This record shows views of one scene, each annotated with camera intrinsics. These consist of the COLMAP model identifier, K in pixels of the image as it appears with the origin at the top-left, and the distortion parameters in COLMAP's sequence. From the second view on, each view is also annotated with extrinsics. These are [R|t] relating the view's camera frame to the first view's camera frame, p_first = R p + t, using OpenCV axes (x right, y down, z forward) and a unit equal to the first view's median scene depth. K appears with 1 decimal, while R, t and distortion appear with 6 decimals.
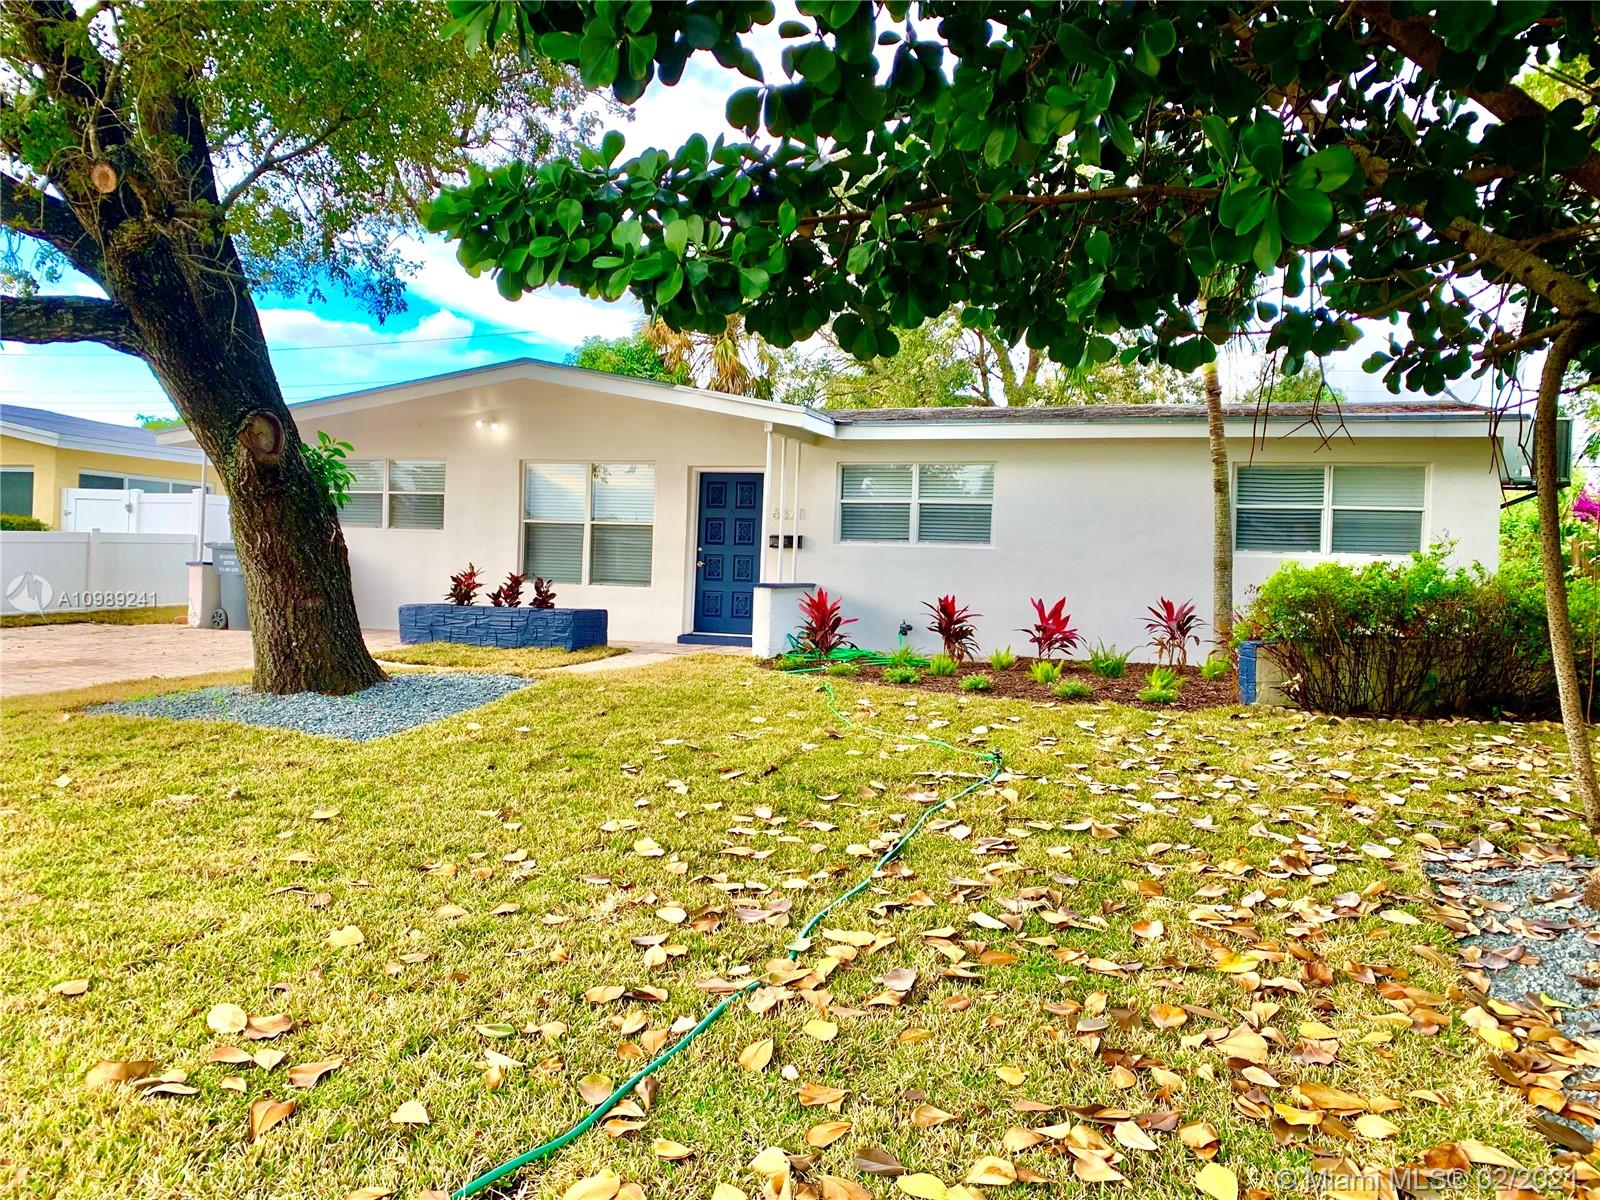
lens RADIAL K [[1236.8, 0, 794.0], [0, 1236.8, 588.6], [0, 0, 1]] dist [0.015120, -0.006727]
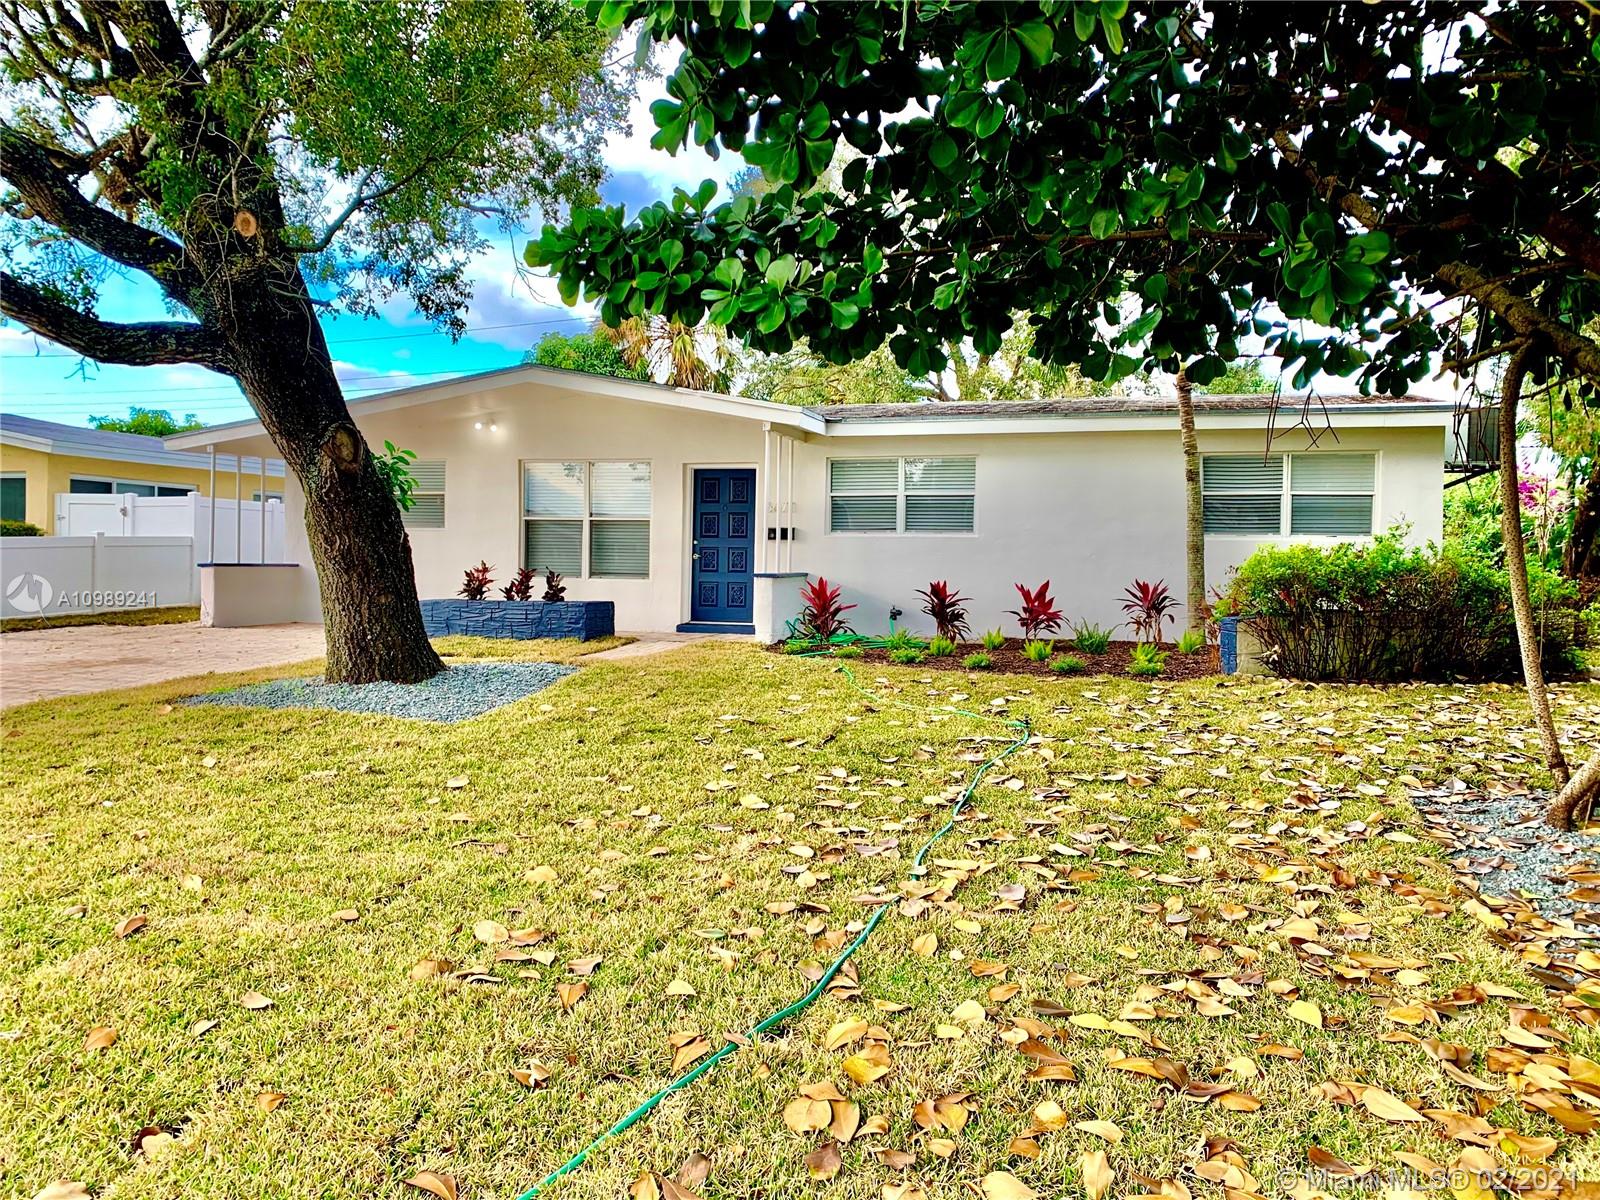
lens RADIAL K [[1231.1, 0, 784.9], [0, 1231.1, 588.3], [0, 0, 1]] dist [0.011028, -0.002362]
pose [[0.999055, -0.019863, 0.038658, -0.093614], [0.019549, 0.999773, 0.008469, -0.000326], [-0.038817, -0.007705, 0.999217, -0.108619]]
